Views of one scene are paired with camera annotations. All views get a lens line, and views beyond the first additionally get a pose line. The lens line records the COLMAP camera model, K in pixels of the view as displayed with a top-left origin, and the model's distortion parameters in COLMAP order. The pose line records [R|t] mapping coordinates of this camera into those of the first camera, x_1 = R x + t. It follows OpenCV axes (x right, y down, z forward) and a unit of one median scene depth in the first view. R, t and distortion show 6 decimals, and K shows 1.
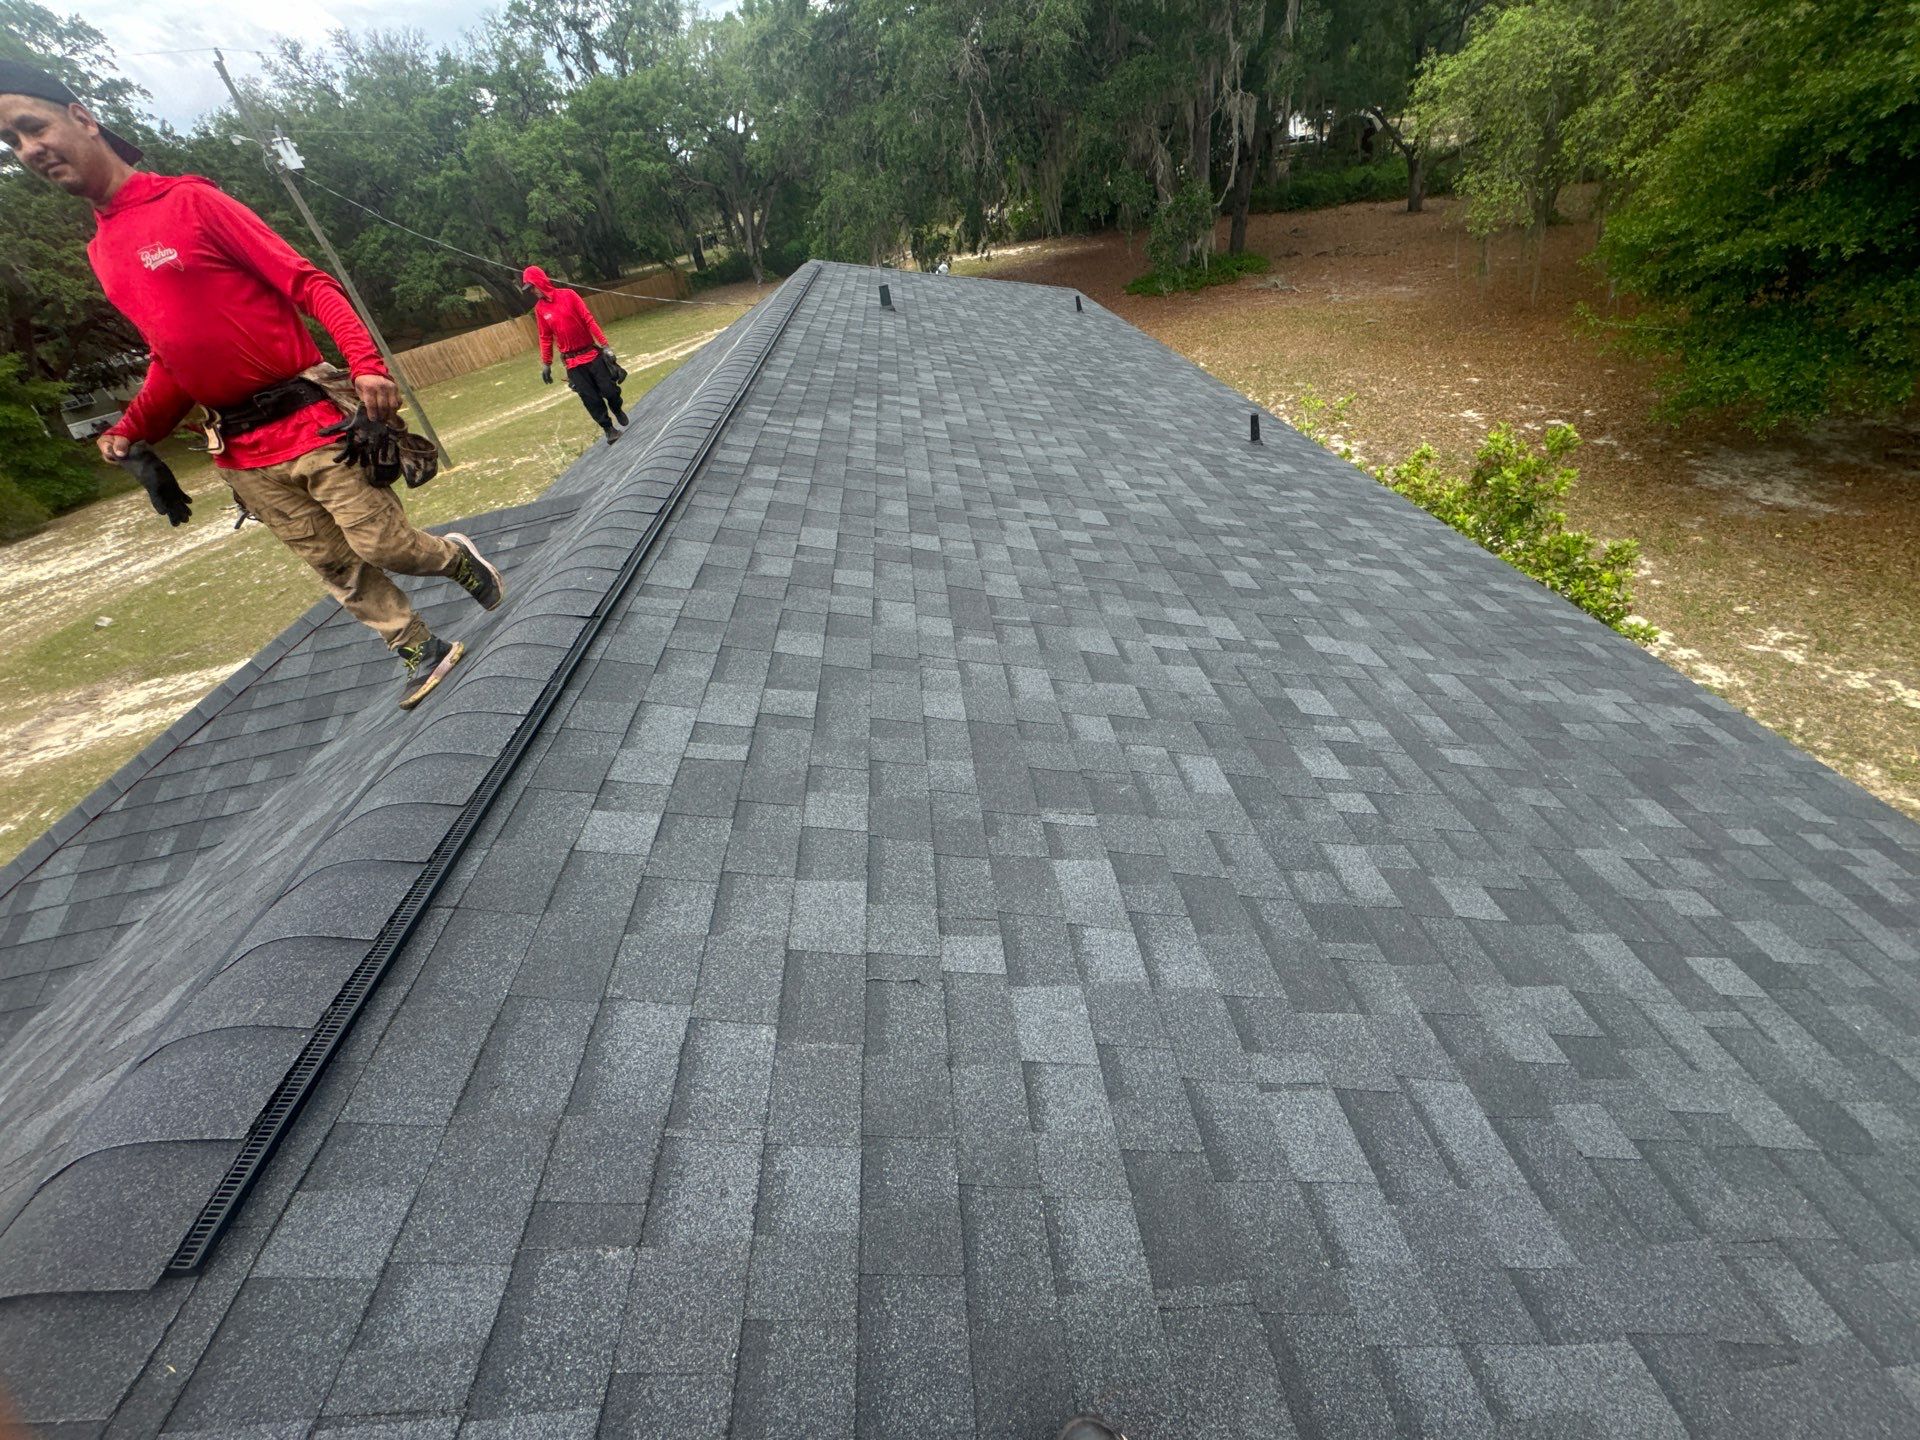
lens RADIAL K [[763.1, 0, 963.3], [0, 763.1, 721.7], [0, 0, 1]] dist [-0.004124, 0.000418]
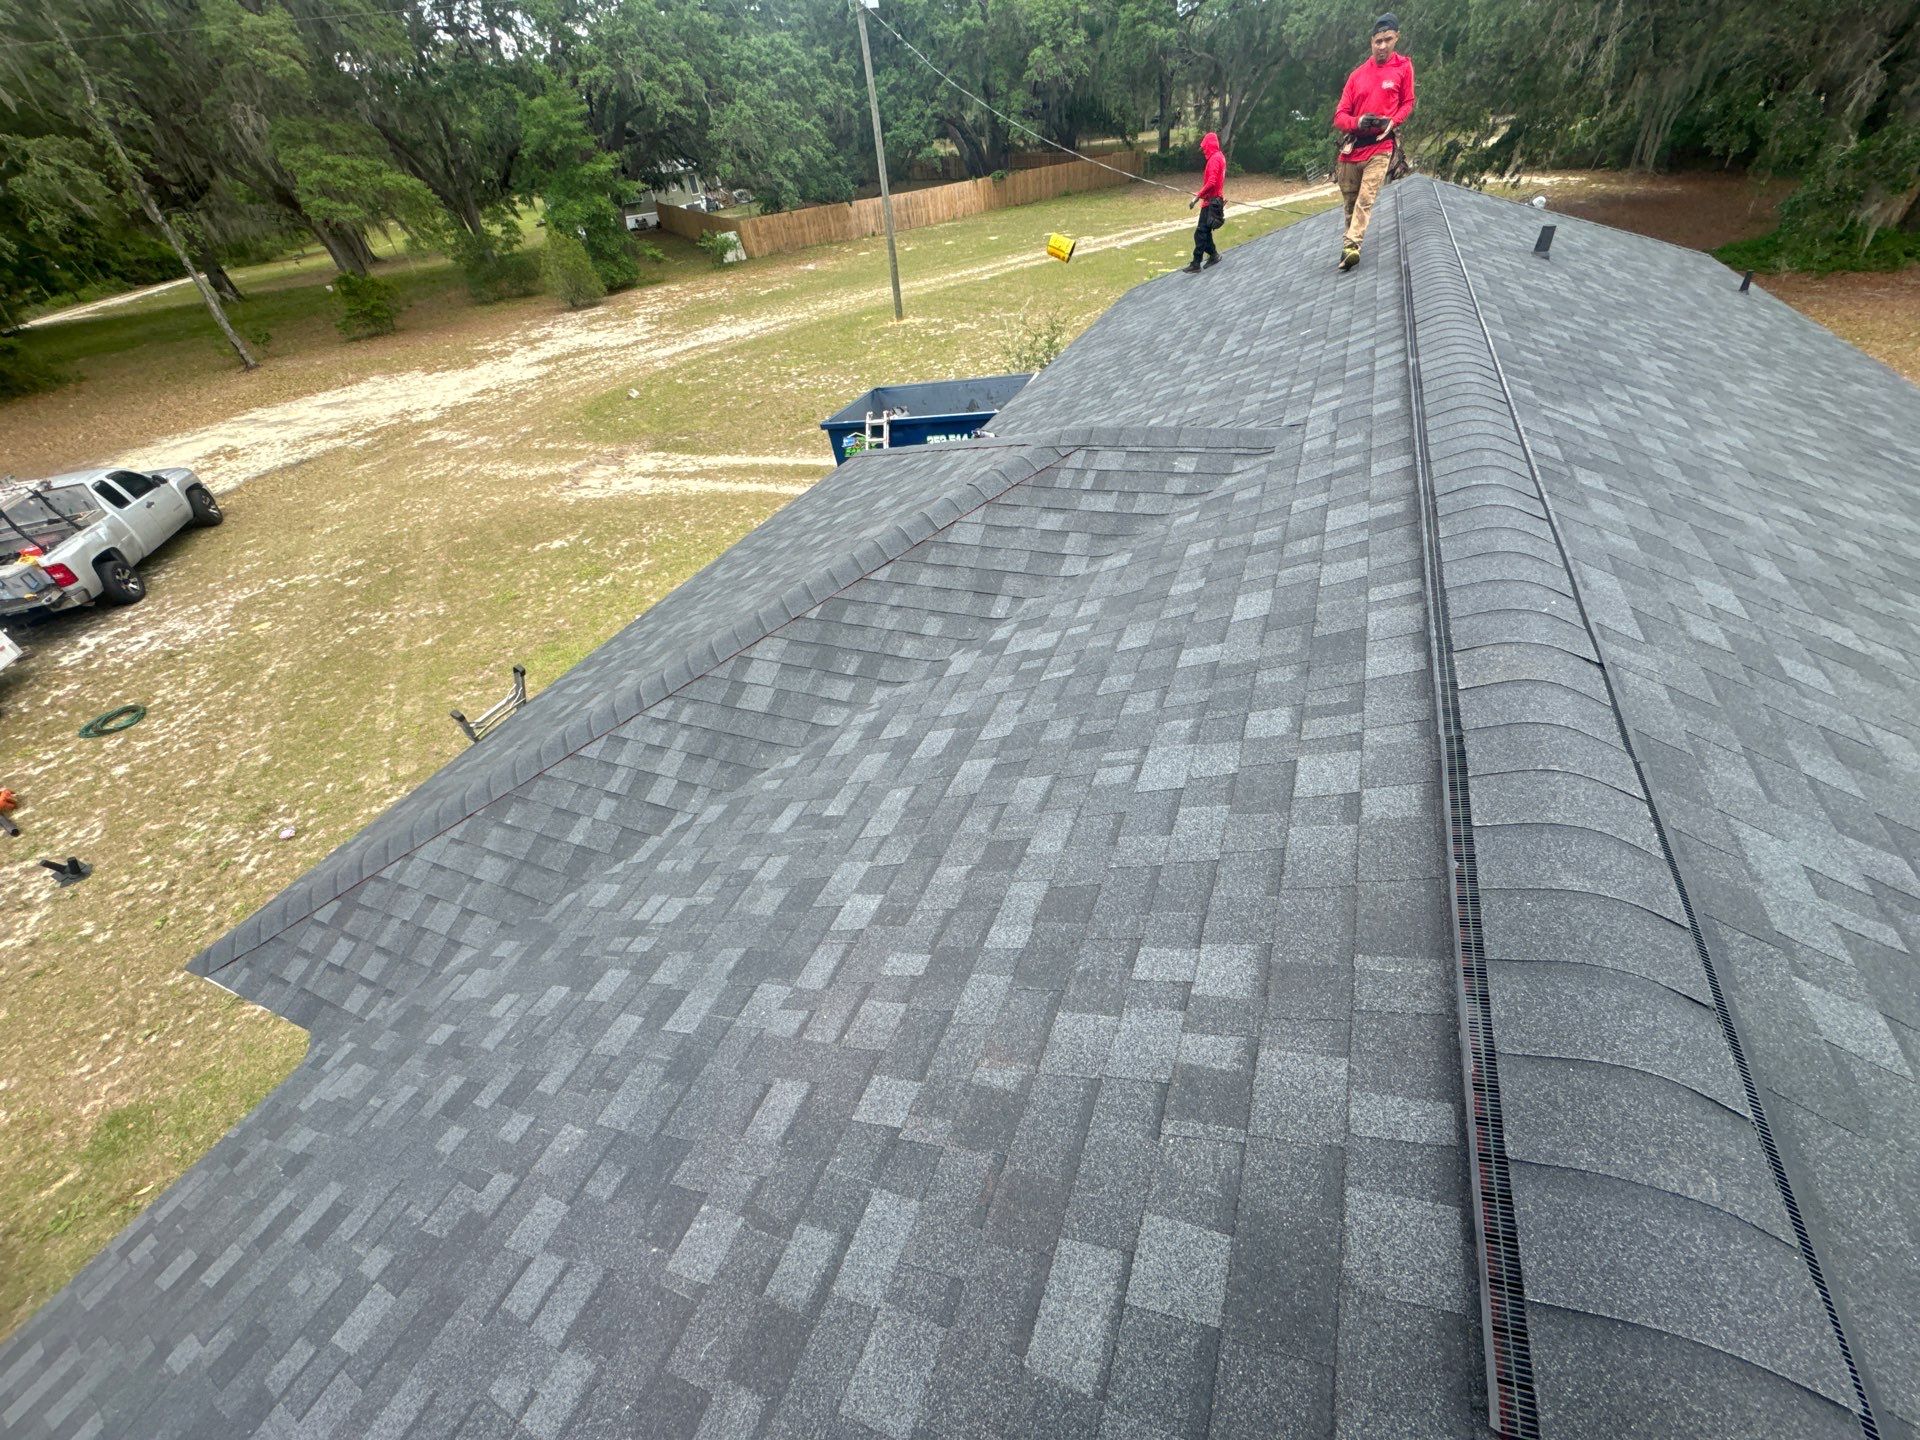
lens RADIAL K [[763.1, 0, 962.2], [0, 763.1, 723.9], [0, 0, 1]] dist [-0.004124, 0.000418]
pose [[0.884398, 0.356672, -0.301039, -0.077320], [-0.323147, 0.933326, 0.156458, 0.001833], [0.336772, -0.041091, 0.940689, -0.002252]]
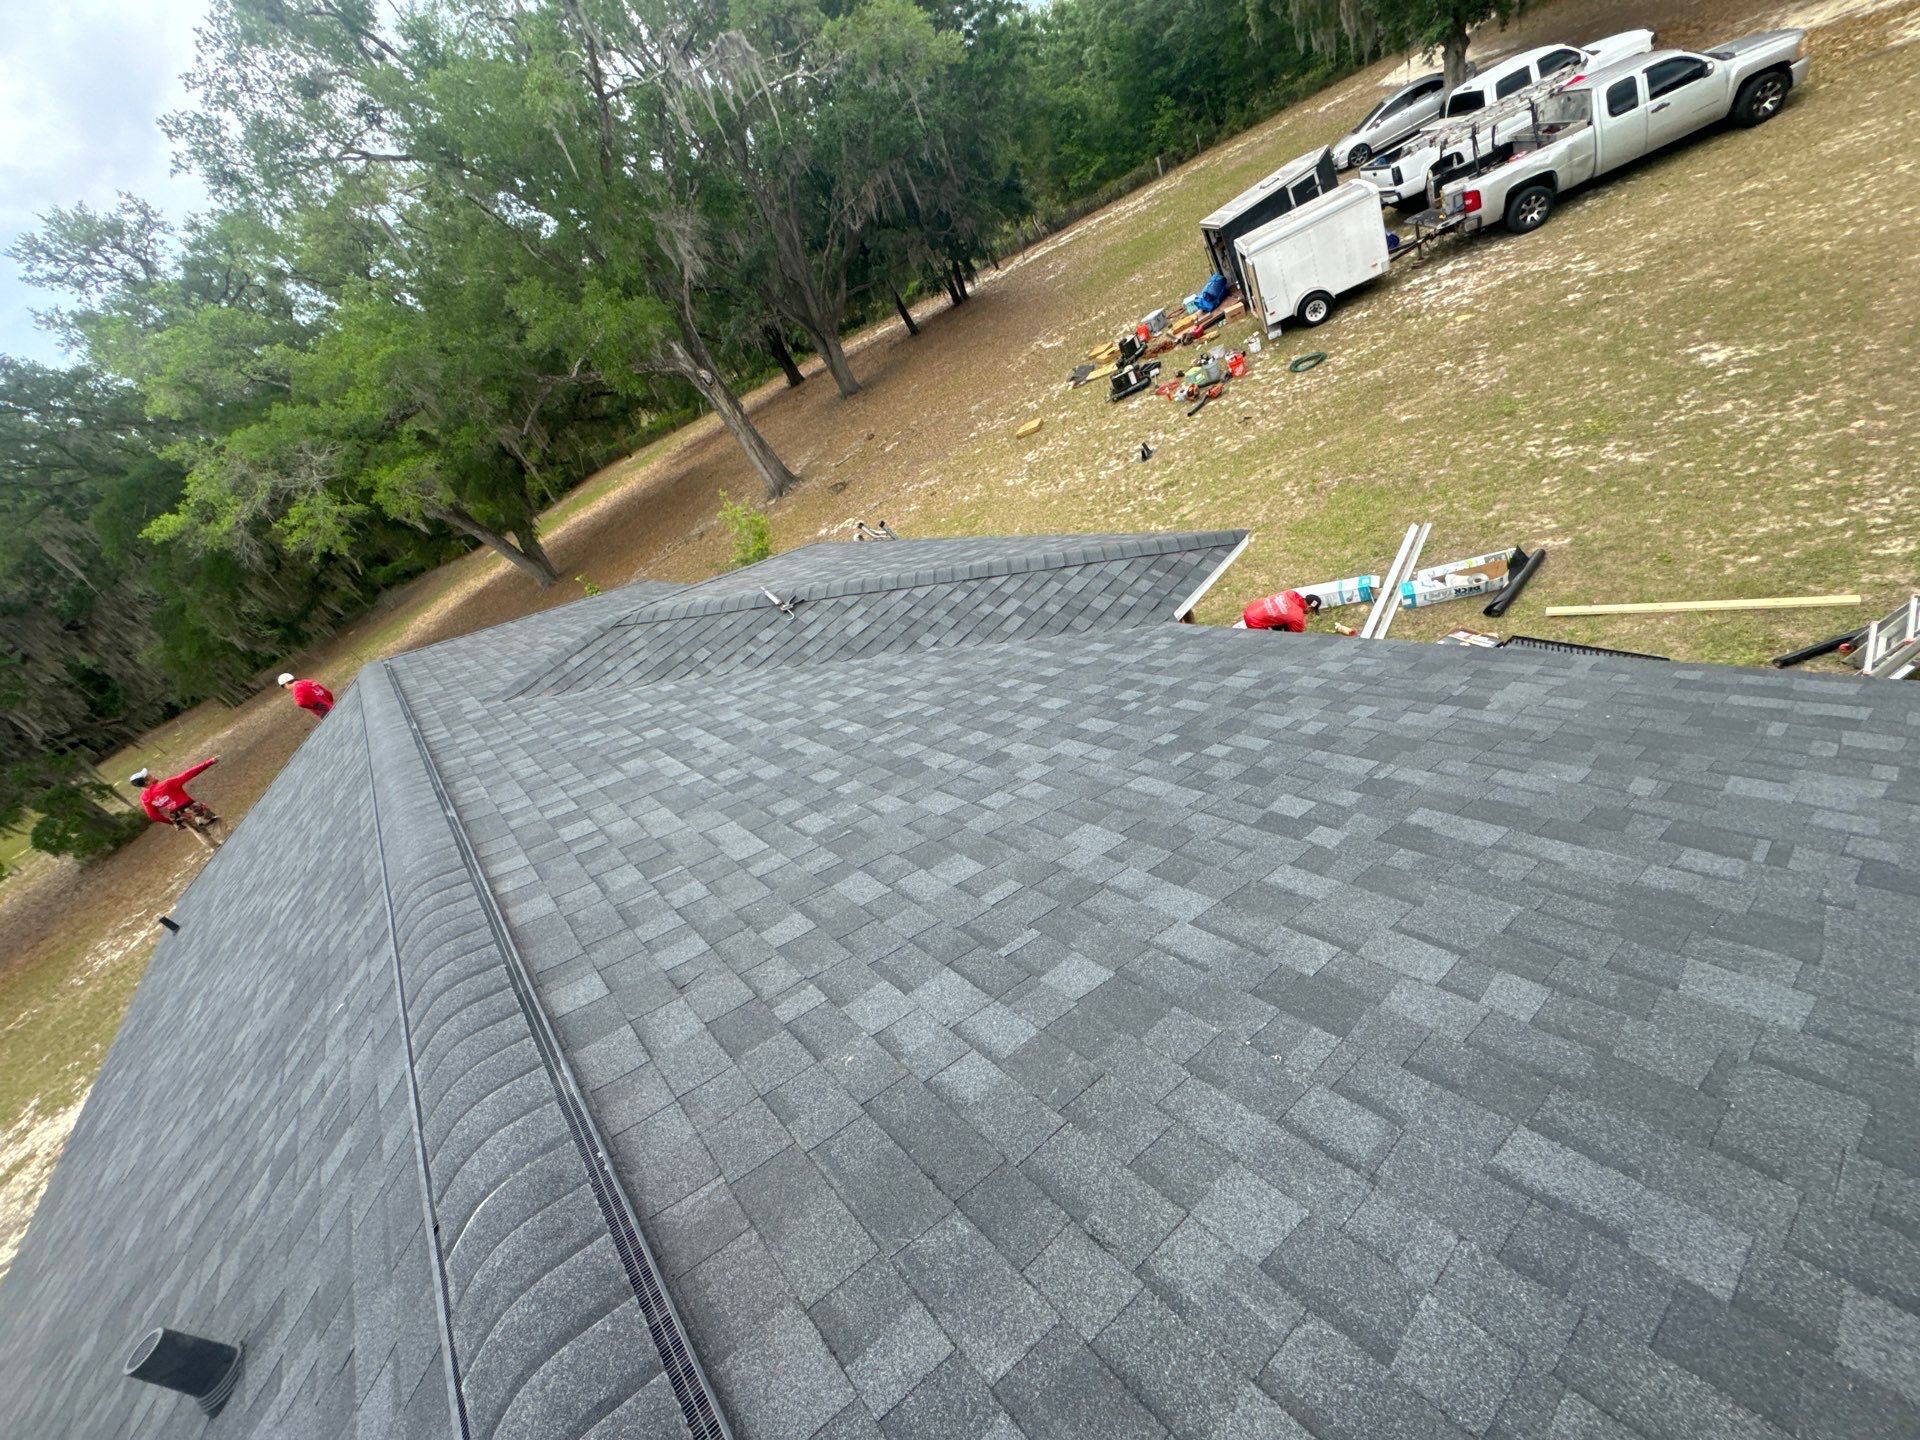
lens RADIAL K [[763.1, 0, 962.6], [0, 763.1, 721.6], [0, 0, 1]] dist [-0.004124, 0.000418]
pose [[-0.612092, 0.758245, -0.224517, -0.123282], [0.101086, 0.356610, 0.928768, -0.286487], [0.784299, 0.545796, -0.294926, 0.397080]]
